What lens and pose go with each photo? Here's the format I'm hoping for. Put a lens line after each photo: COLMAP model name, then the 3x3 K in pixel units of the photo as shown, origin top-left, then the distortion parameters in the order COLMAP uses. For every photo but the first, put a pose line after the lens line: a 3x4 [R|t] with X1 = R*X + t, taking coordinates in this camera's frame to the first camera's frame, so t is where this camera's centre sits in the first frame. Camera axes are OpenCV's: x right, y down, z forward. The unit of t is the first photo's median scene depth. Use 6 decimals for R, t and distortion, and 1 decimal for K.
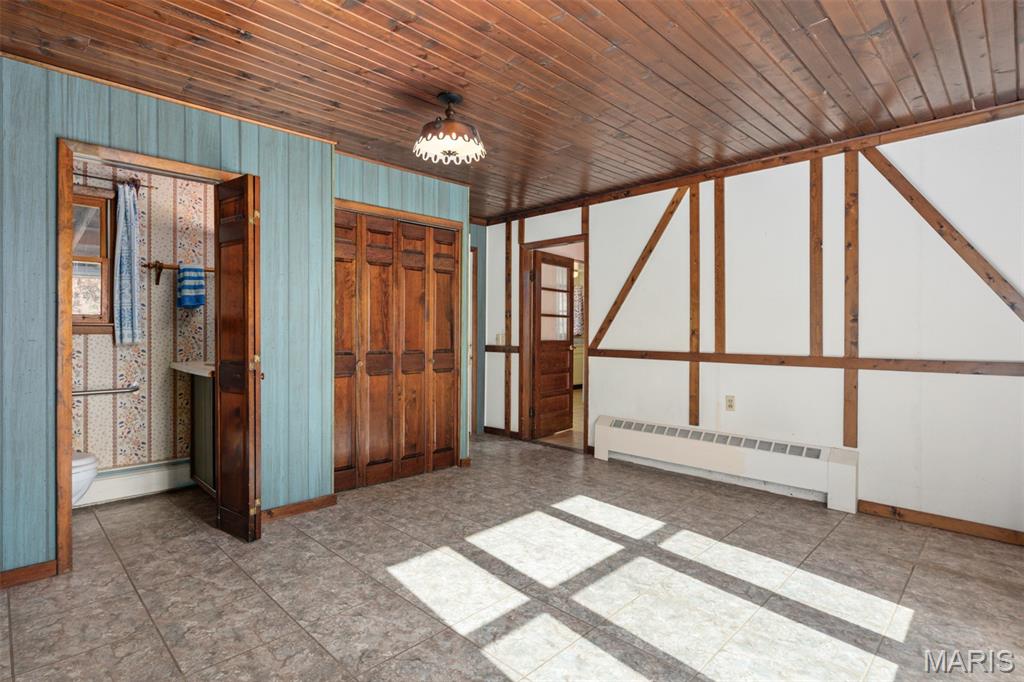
lens RADIAL K [[476.1, 0, 513.1], [0, 476.1, 337.6], [0, 0, 1]] dist [-0.000282, -0.000110]
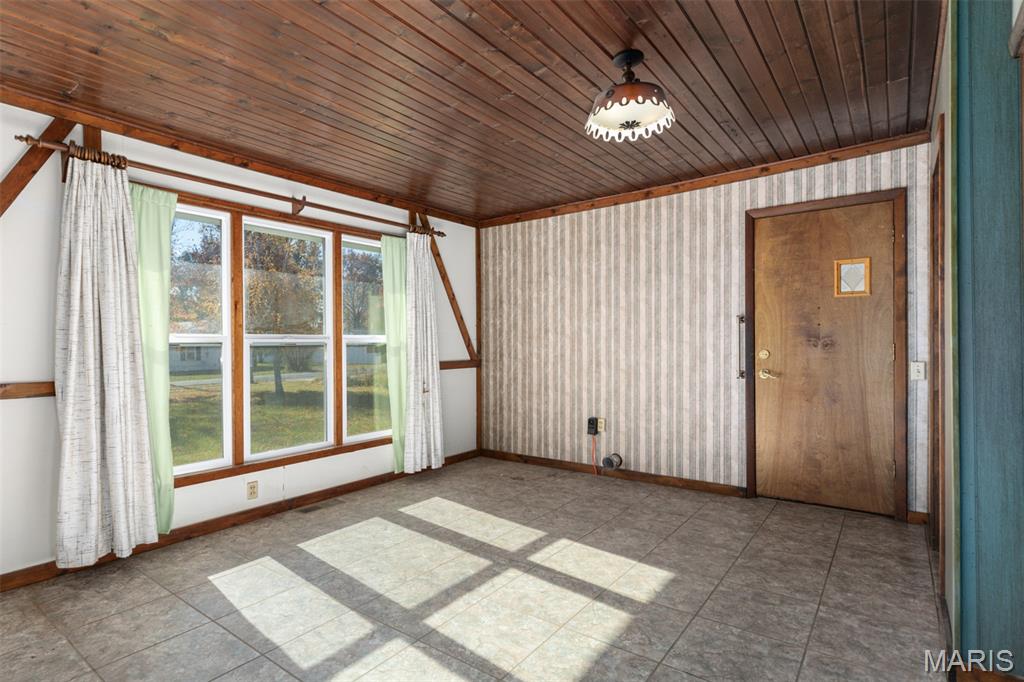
lens RADIAL K [[476.1, 0, 510.6], [0, 476.1, 342.7], [0, 0, 1]] dist [-0.000282, -0.000110]
pose [[-0.989805, 0.010323, -0.142056, 0.217963], [0.008733, 0.999892, 0.011812, -0.023105], [0.142163, 0.010451, -0.989788, 2.015331]]
